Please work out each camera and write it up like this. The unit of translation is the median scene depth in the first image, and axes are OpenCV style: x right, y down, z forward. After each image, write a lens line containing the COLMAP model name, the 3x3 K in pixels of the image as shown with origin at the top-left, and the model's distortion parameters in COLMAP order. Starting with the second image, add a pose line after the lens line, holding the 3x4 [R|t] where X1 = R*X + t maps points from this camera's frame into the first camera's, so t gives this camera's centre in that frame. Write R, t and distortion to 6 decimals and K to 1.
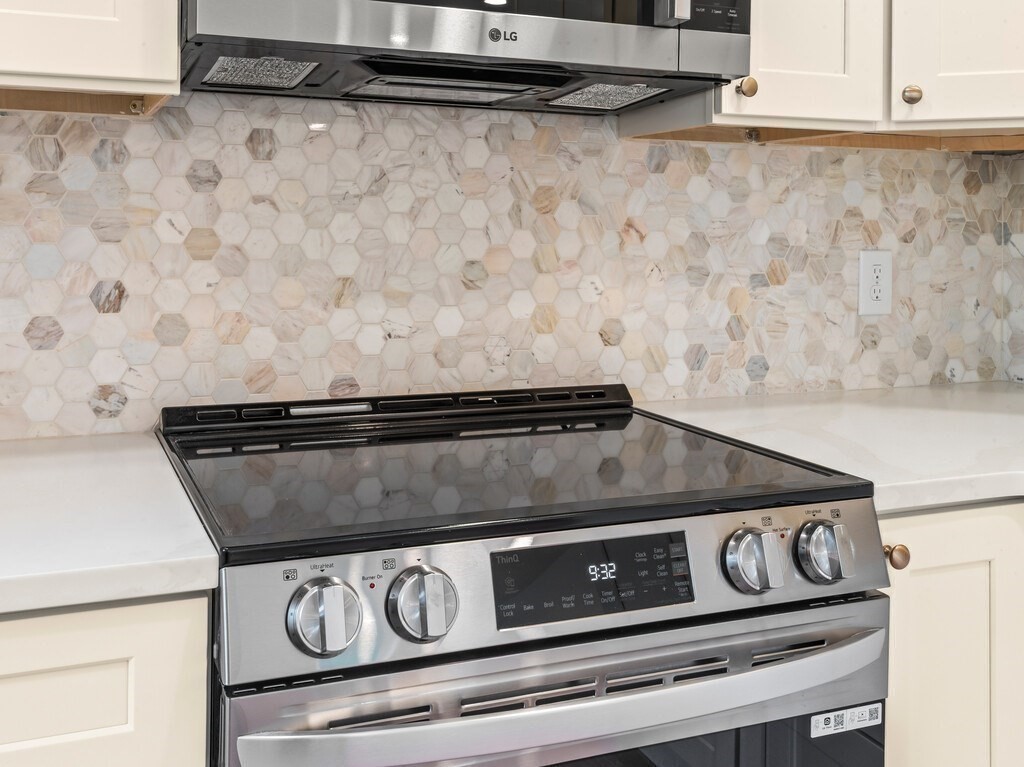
lens RADIAL K [[1124.6, 0, 482.8], [0, 1124.6, 224.8], [0, 0, 1]] dist [0.016846, 0.000000]
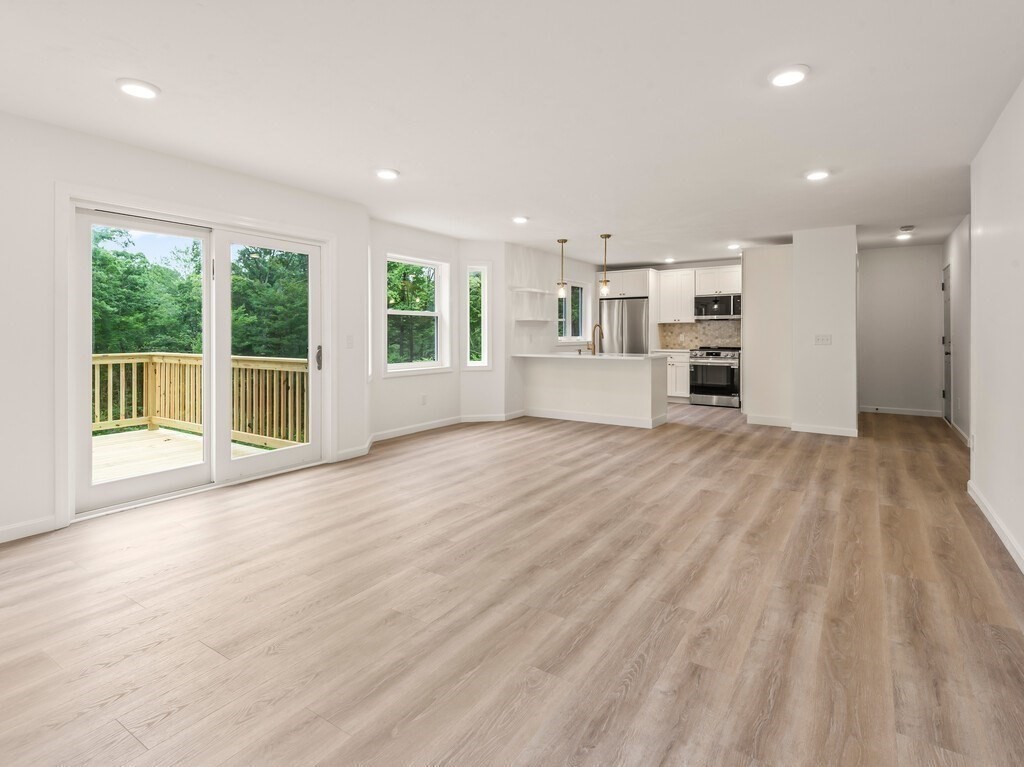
lens RADIAL K [[512.2, 0, 515.7], [0, 512.2, 333.2], [0, 0, 1]] dist [0.020391, -0.013439]
pose [[0.524179, -0.012194, -0.851521, 3.223024], [0.010408, 0.999915, -0.007913, 0.034251], [0.851545, -0.004715, 0.524261, -3.427952]]
